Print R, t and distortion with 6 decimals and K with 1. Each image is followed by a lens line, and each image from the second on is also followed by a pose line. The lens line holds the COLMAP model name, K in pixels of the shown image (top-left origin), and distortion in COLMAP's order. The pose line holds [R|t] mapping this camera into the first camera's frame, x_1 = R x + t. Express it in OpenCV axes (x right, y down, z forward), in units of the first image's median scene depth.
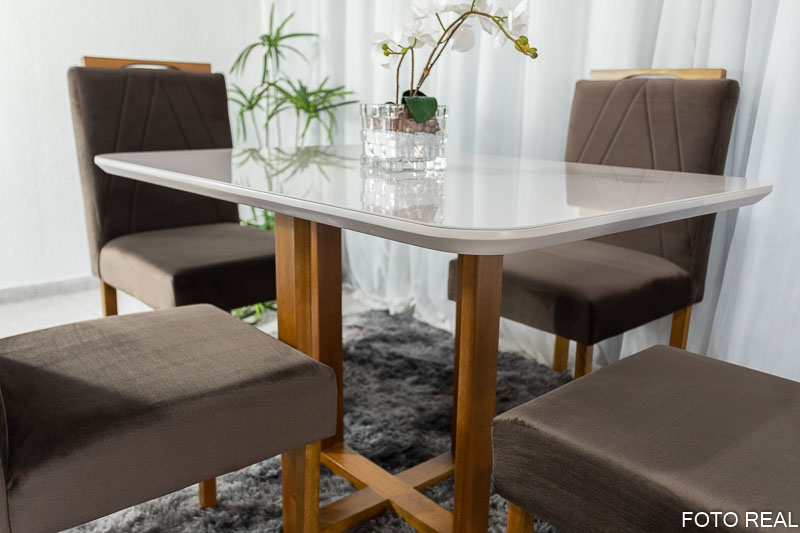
lens RADIAL K [[689.8, 0, 389.1], [0, 689.8, 267.7], [0, 0, 1]] dist [0.046637, 0.002170]
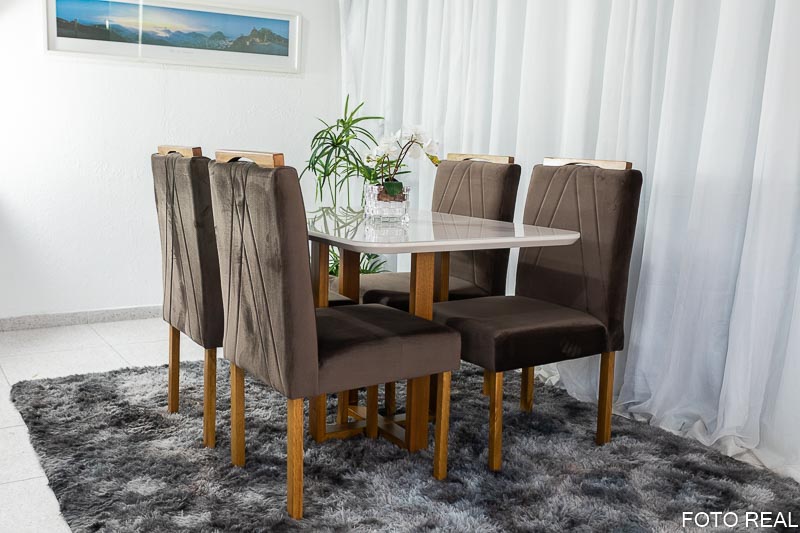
lens RADIAL K [[847.1, 0, 400.0], [0, 847.1, 266.5], [0, 0, 1]] dist [-0.014283, -0.010343]
pose [[0.987975, 0.036126, -0.150331, 0.260388], [-0.050767, 0.994208, -0.094724, 0.116472], [0.146038, 0.101217, 0.984087, -0.741316]]
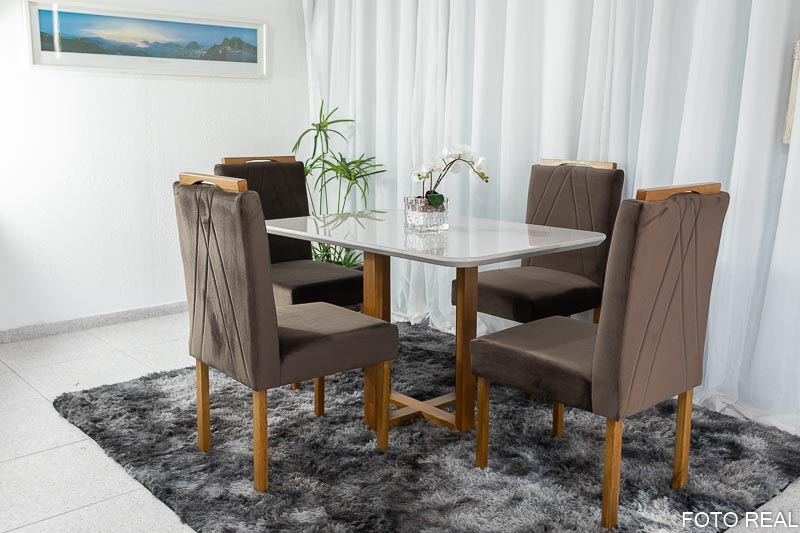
lens RADIAL K [[795.3, 0, 400.0], [0, 795.3, 266.5], [0, 0, 1]] dist [-0.002059, -0.014270]
pose [[0.999811, -0.013495, 0.014023, -0.059297], [0.014275, 0.998264, -0.057141, 0.060110], [-0.013228, 0.057330, 0.998268, -0.833512]]
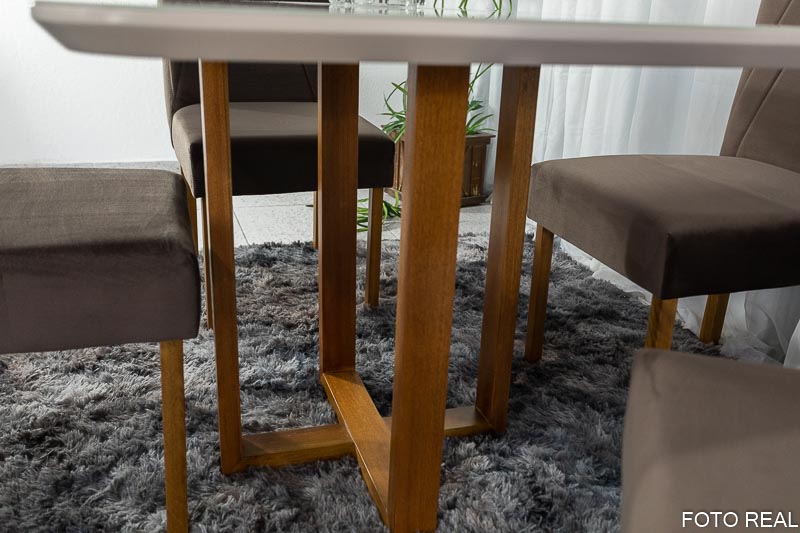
lens RADIAL K [[740.7, 0, 400.0], [0, 740.7, 266.5], [0, 0, 1]] dist [-0.000361, 0.000714]
pose [[0.924915, 0.151788, -0.348558, 0.241965], [-0.118341, 0.986238, 0.115458, 0.022463], [0.361286, -0.065540, 0.930149, 0.183921]]
